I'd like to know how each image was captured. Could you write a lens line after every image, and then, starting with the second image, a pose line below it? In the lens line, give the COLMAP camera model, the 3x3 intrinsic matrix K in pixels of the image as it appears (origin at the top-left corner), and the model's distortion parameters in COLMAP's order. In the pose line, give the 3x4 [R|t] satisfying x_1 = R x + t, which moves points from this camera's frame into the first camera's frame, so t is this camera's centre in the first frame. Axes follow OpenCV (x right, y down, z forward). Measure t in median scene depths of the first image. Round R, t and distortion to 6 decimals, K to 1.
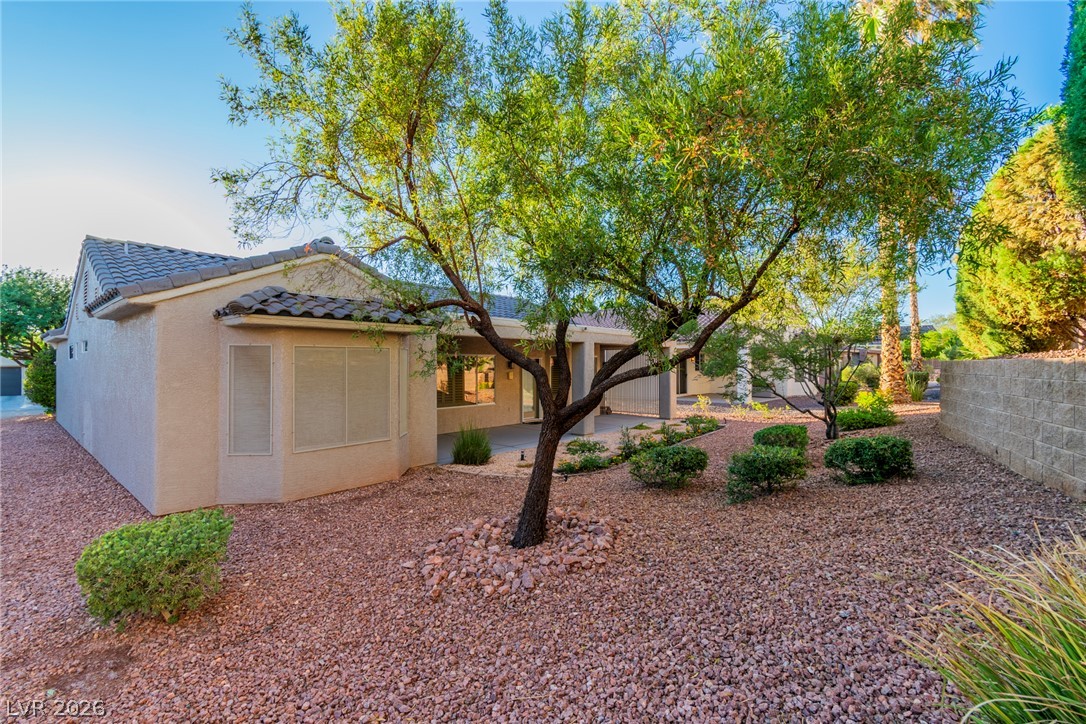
lens RADIAL K [[479.6, 0, 545.1], [0, 479.6, 359.6], [0, 0, 1]] dist [0.004357, -0.000092]
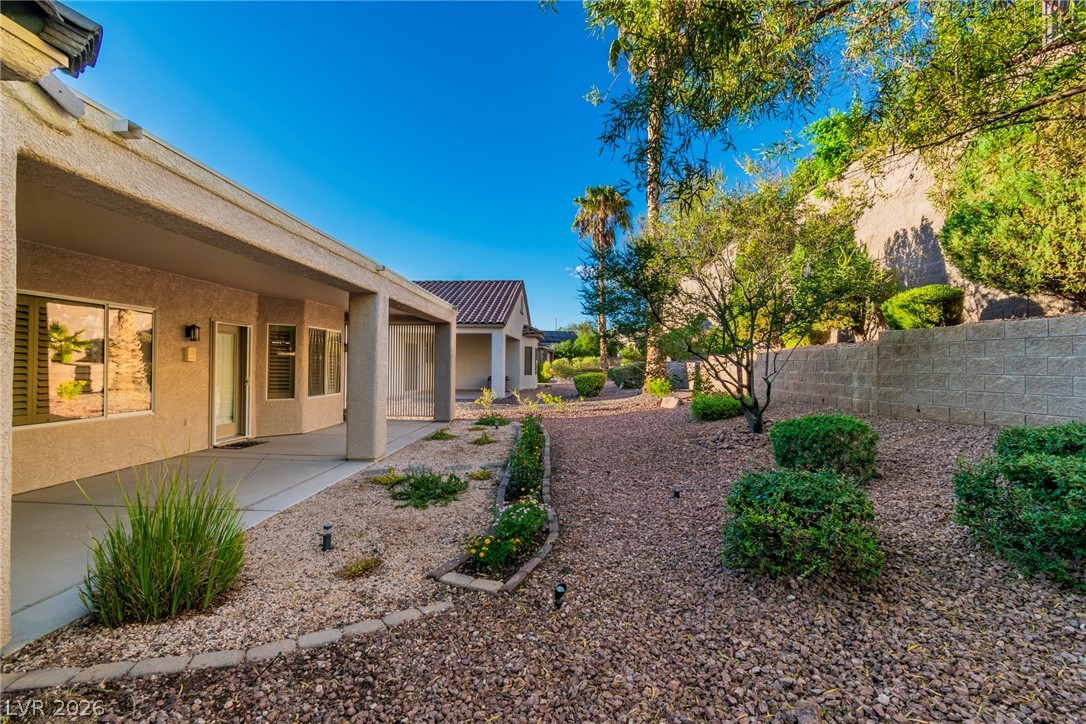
lens RADIAL K [[479.6, 0, 545.1], [0, 479.6, 359.6], [0, 0, 1]] dist [0.004357, -0.000092]
pose [[0.772022, 0.015711, 0.635402, -0.118179], [-0.015716, 0.999861, -0.005627, 0.040155], [-0.635402, -0.005642, 0.772161, 0.430253]]
